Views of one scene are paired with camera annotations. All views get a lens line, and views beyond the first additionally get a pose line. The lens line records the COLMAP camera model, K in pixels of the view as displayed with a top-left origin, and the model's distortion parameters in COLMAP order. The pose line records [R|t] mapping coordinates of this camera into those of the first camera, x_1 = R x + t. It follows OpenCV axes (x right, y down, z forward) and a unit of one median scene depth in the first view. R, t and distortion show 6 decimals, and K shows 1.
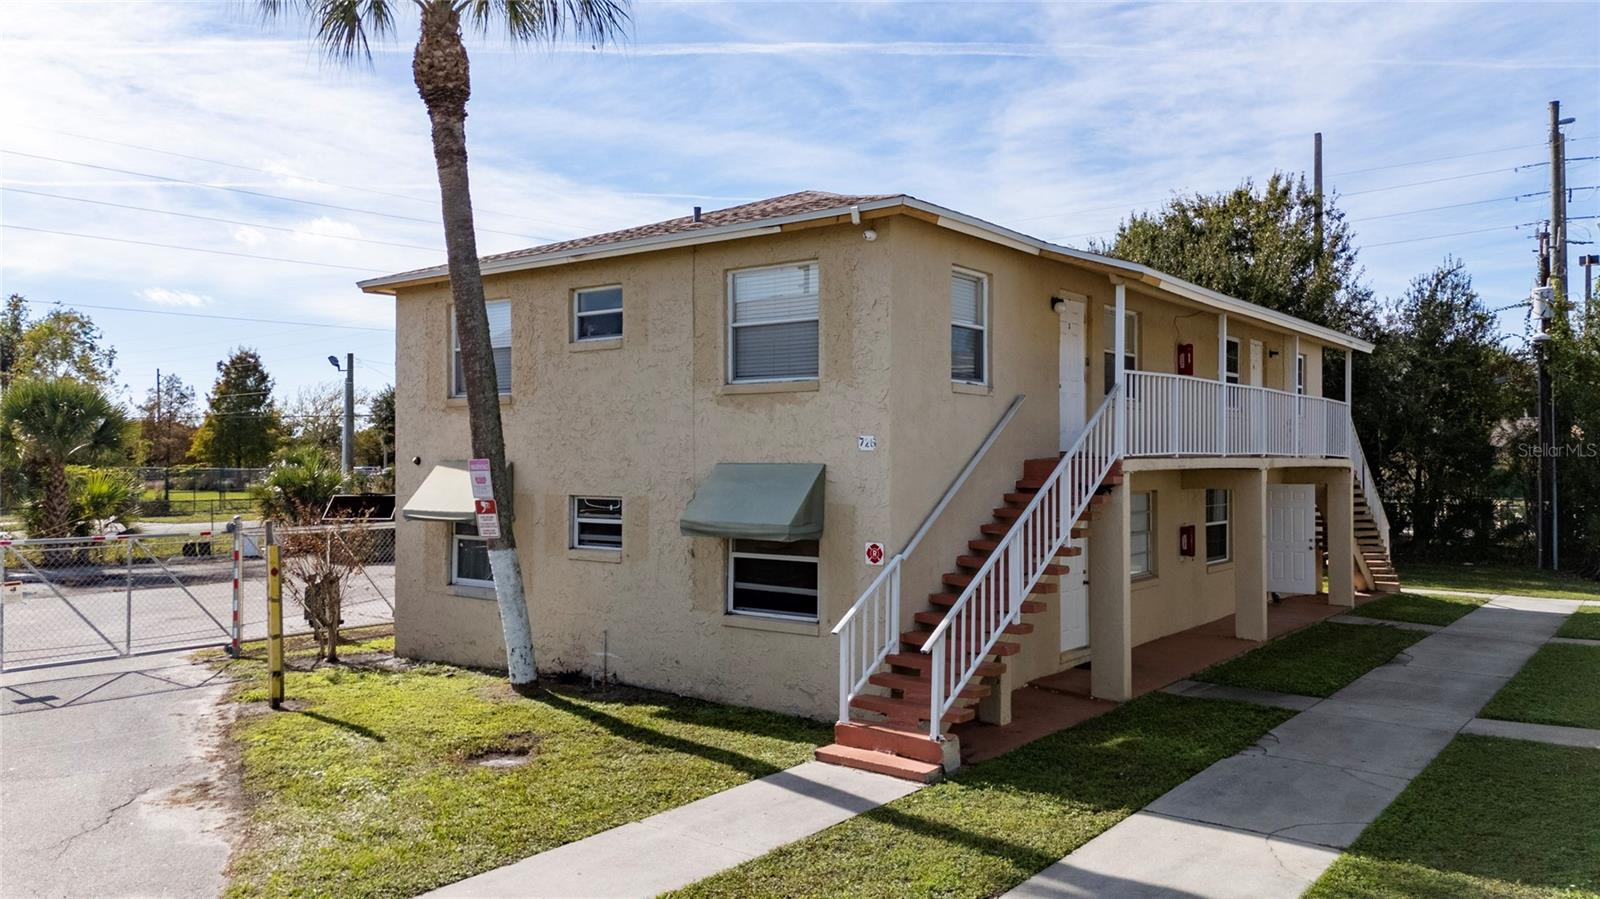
lens RADIAL K [[1161.7, 0, 800.0], [0, 1161.7, 449.5], [0, 0, 1]] dist [0.094613, -0.000927]
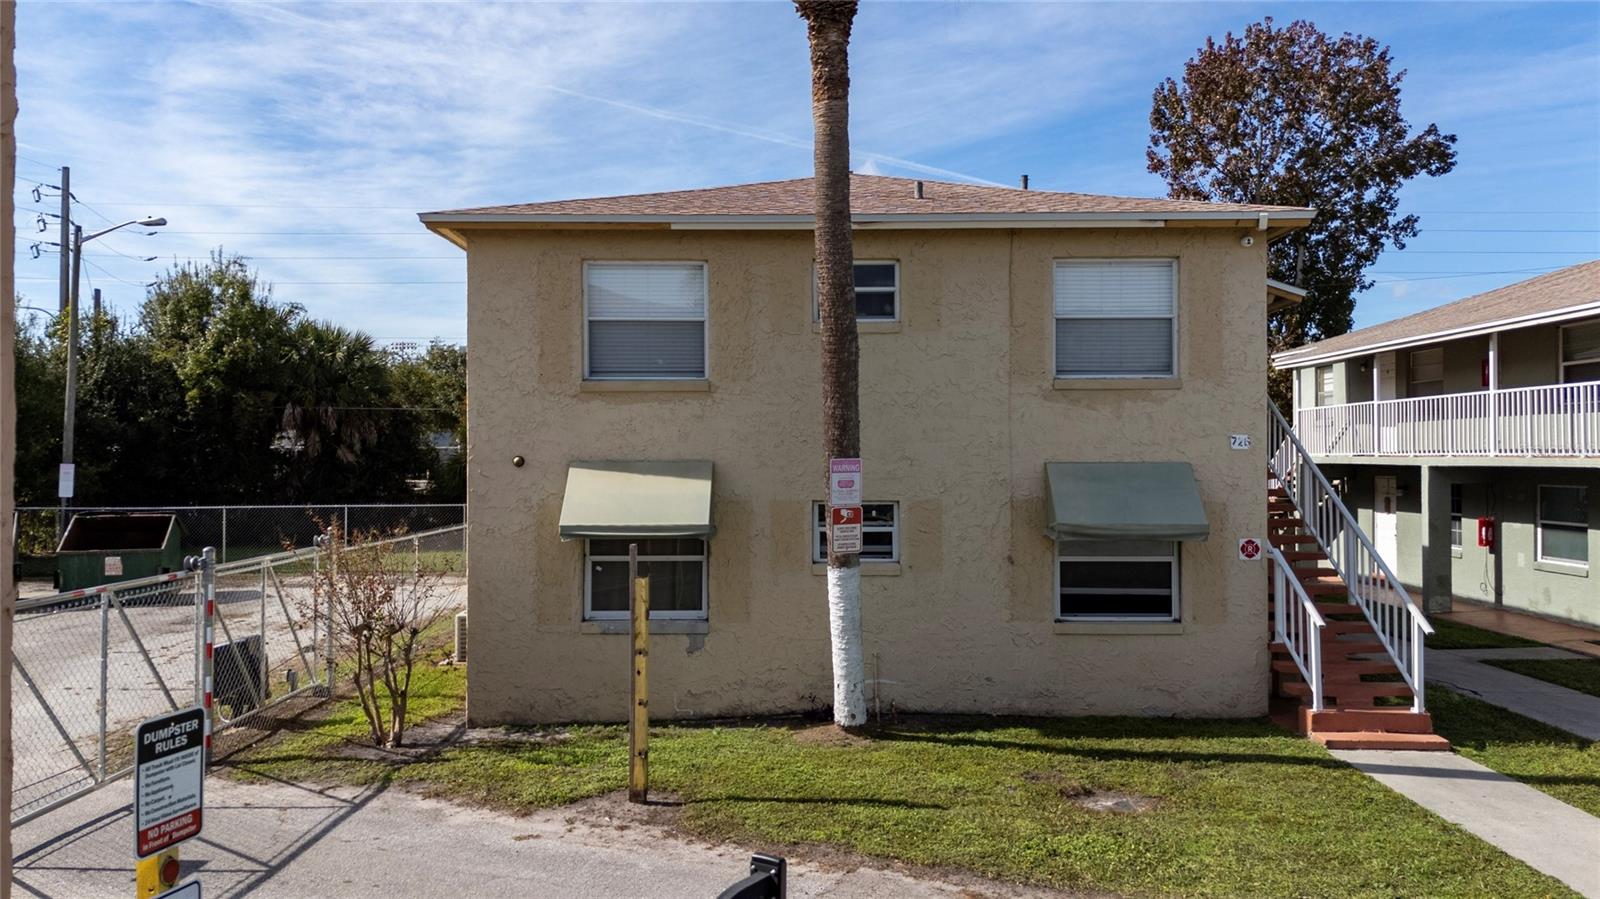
lens RADIAL K [[1161.7, 0, 800.0], [0, 1161.7, 449.5], [0, 0, 1]] dist [0.094613, -0.000927]
pose [[0.795112, 0.002447, 0.606458, -0.791610], [-0.002528, 0.999997, -0.000721, 0.002548], [-0.606458, -0.000959, 0.795115, 0.364378]]
